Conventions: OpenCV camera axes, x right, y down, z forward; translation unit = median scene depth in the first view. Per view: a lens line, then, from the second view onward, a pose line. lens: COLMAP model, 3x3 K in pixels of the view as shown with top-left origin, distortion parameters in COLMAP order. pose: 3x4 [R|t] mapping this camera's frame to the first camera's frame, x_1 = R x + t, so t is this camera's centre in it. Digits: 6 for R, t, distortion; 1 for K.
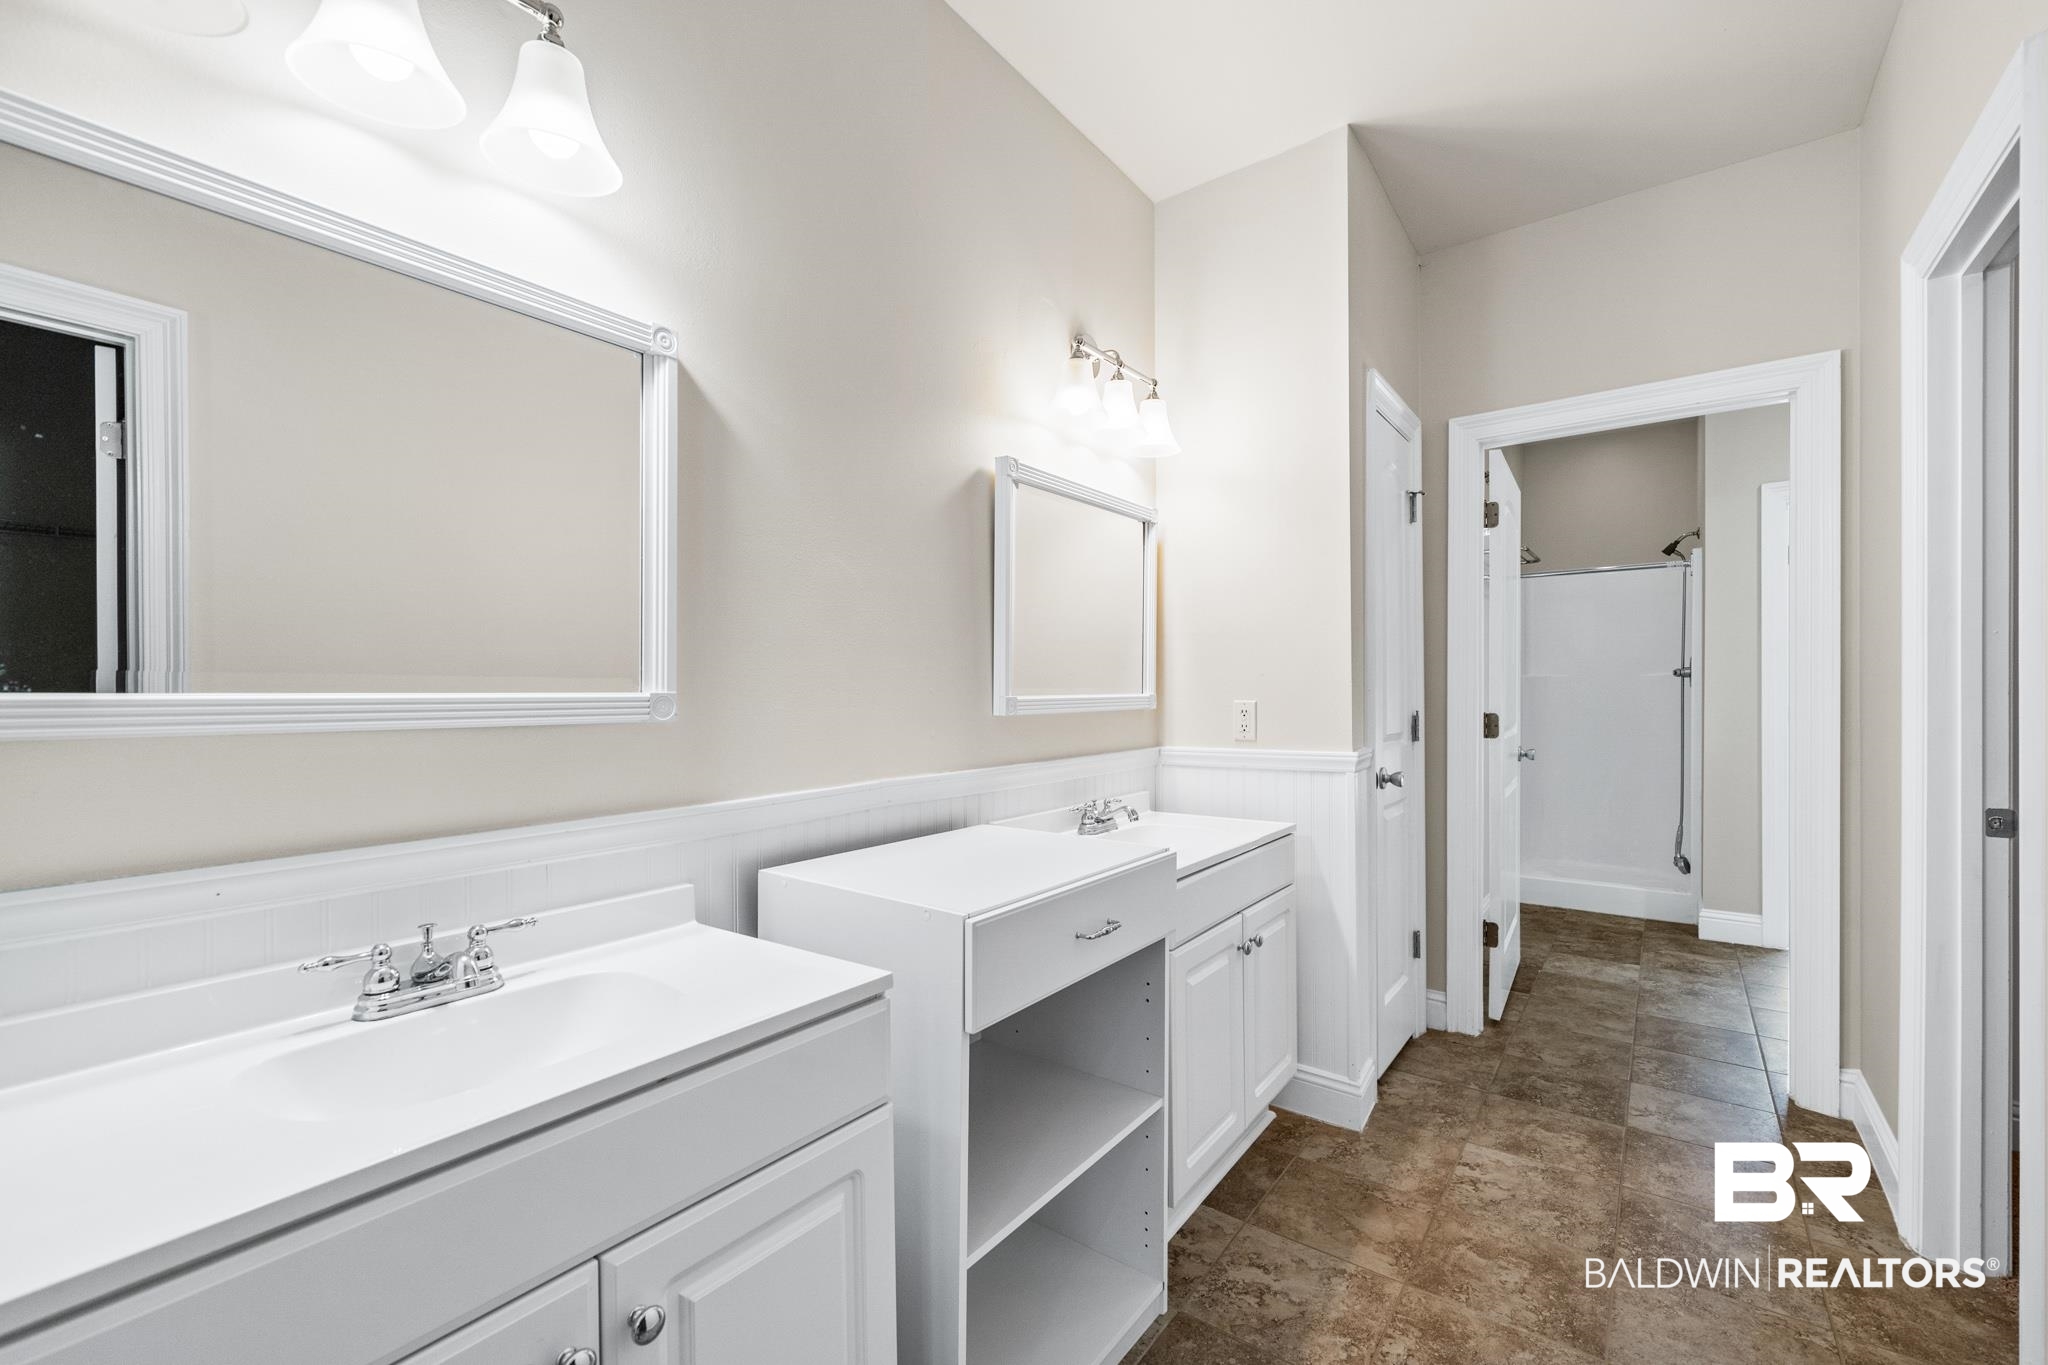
lens RADIAL K [[815.8, 0, 1023.9], [0, 815.8, 687.3], [0, 0, 1]] dist [-0.001174, -0.000325]
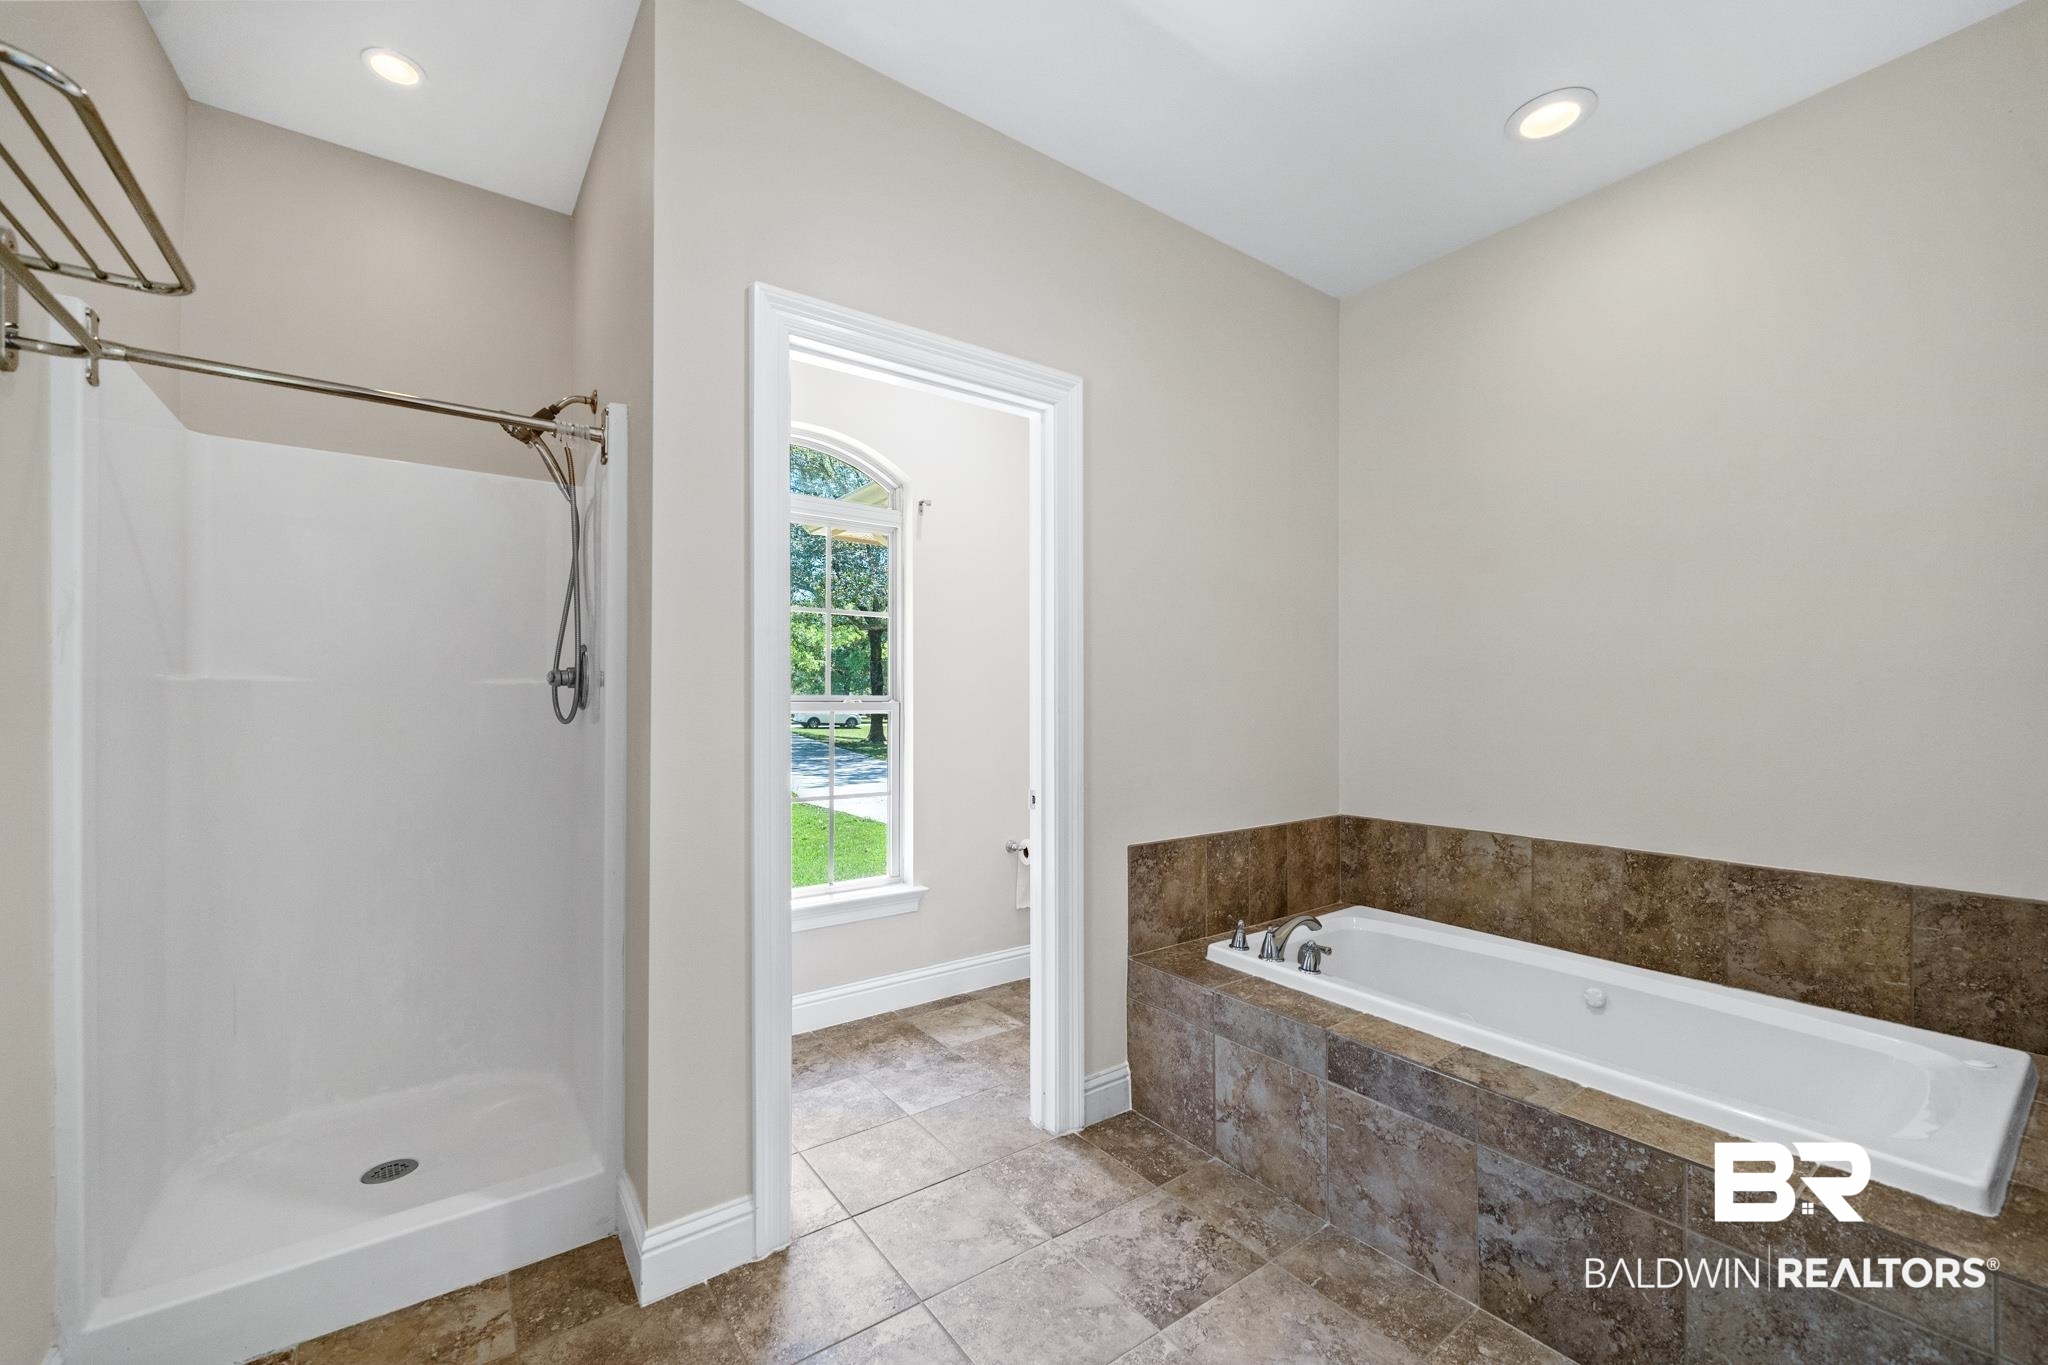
lens RADIAL K [[815.8, 0, 1022.5], [0, 815.8, 690.6], [0, 0, 1]] dist [-0.001174, -0.000325]
pose [[0.278522, 0.007580, 0.960400, 0.490027], [0.000276, 0.999968, -0.007973, -0.006461], [-0.960430, 0.002486, 0.278511, 0.712554]]
